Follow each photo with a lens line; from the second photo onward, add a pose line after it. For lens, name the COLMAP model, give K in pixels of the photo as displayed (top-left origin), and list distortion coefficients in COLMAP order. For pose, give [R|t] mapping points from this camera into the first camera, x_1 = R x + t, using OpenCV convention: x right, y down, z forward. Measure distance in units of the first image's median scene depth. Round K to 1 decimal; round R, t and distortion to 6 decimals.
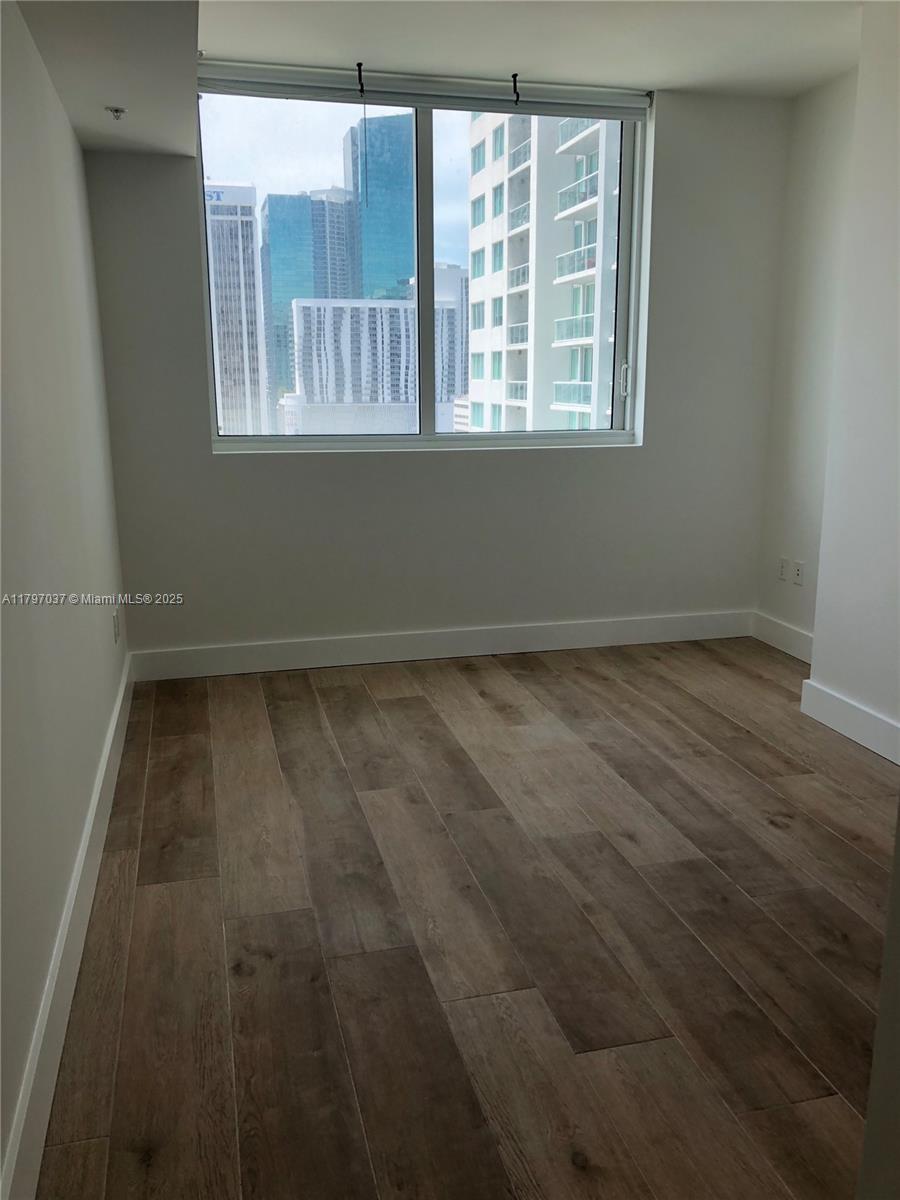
lens RADIAL K [[985.6, 0, 457.7], [0, 985.6, 618.9], [0, 0, 1]] dist [0.025755, -0.035927]
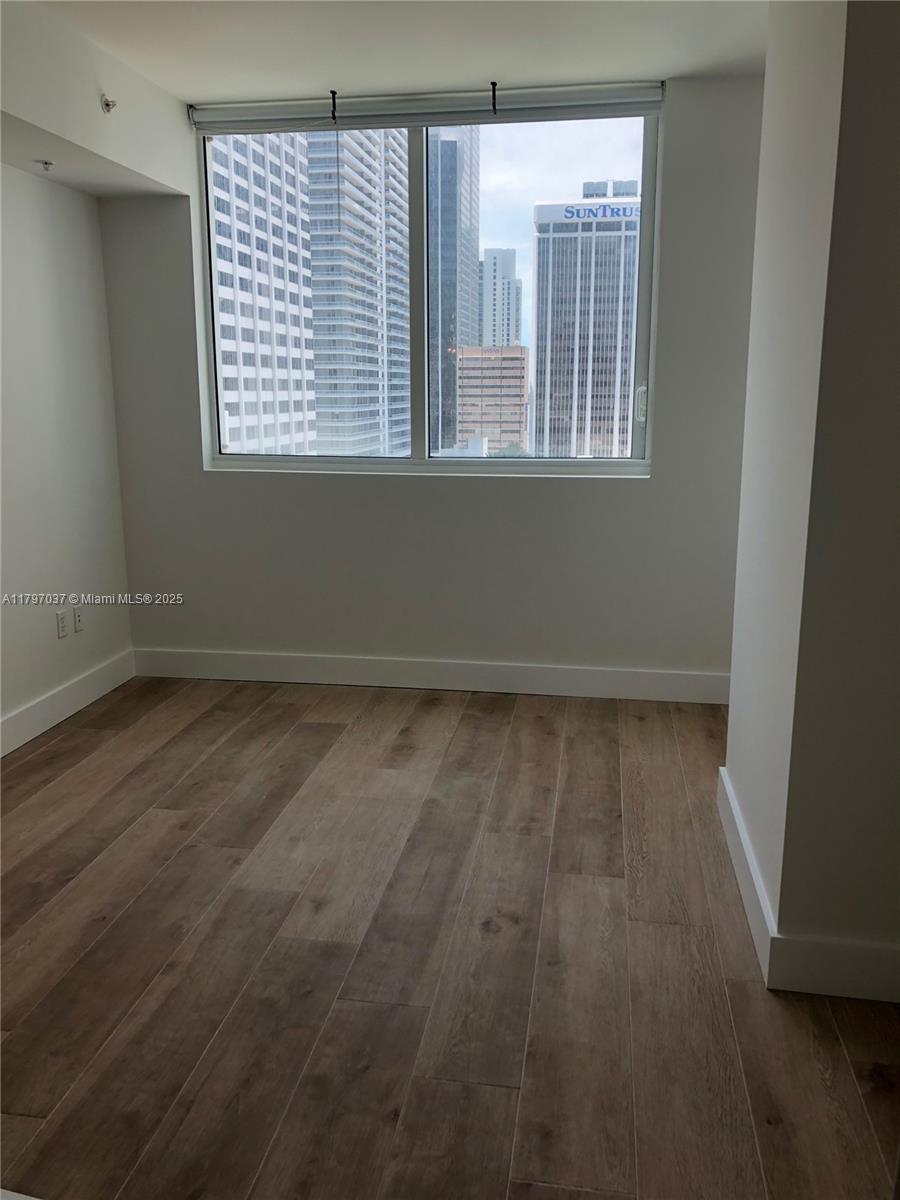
lens RADIAL K [[985.6, 0, 457.6], [0, 985.6, 614.8], [0, 0, 1]] dist [0.025755, -0.035927]
pose [[0.915077, 0.091908, -0.392666, 0.478847], [-0.097737, 0.995199, 0.005168, -0.050240], [0.391256, 0.033648, 0.919667, 0.147753]]
